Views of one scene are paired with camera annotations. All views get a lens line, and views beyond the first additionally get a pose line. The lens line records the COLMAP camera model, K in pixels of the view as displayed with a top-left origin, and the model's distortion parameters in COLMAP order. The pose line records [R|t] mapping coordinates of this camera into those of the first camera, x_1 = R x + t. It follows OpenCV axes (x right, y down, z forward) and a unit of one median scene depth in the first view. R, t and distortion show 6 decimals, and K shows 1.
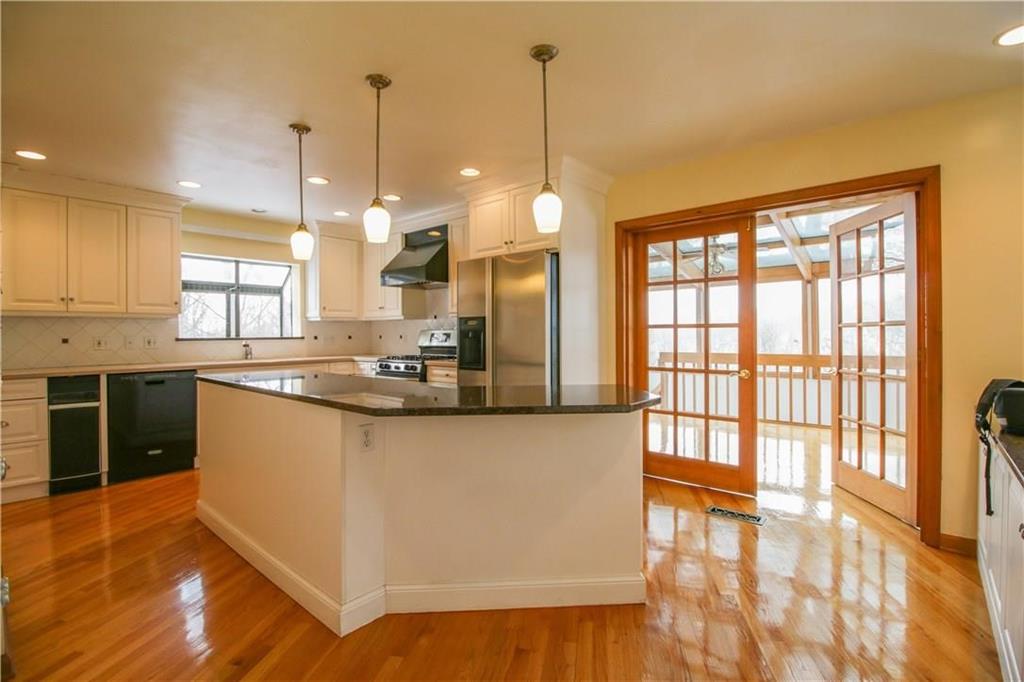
lens RADIAL K [[469.5, 0, 515.3], [0, 469.5, 337.9], [0, 0, 1]] dist [-0.031174, -0.002030]
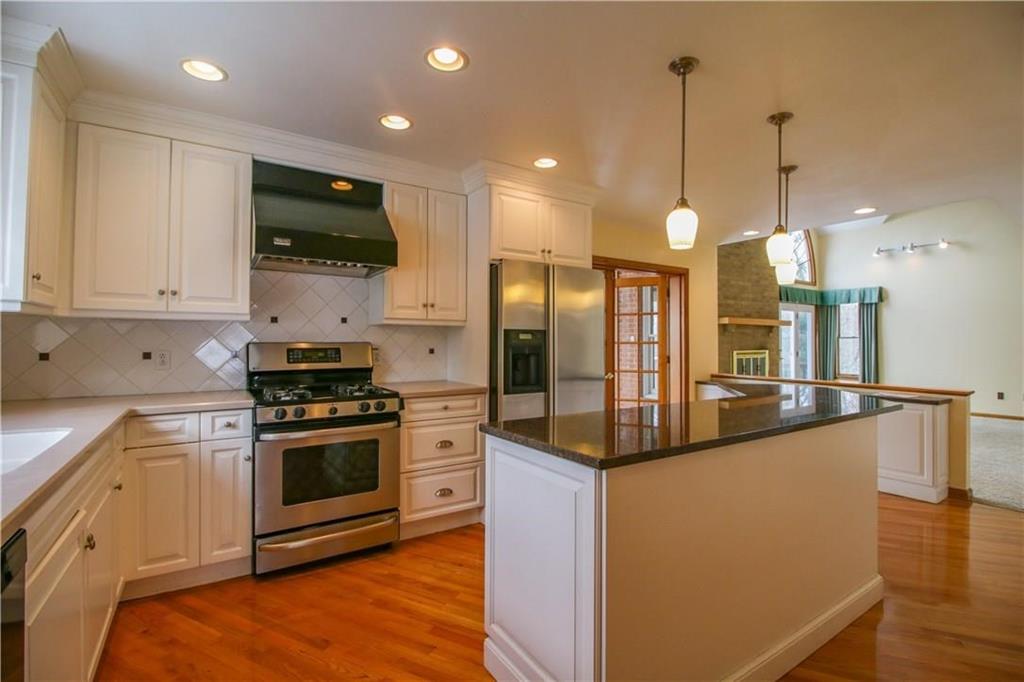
lens RADIAL K [[469.5, 0, 517.8], [0, 469.5, 334.1], [0, 0, 1]] dist [-0.031174, -0.002030]
pose [[0.258688, 0.019544, 0.965763, -0.916558], [-0.000579, 0.999798, -0.020077, -0.020618], [-0.965961, 0.004634, 0.258647, 0.810560]]
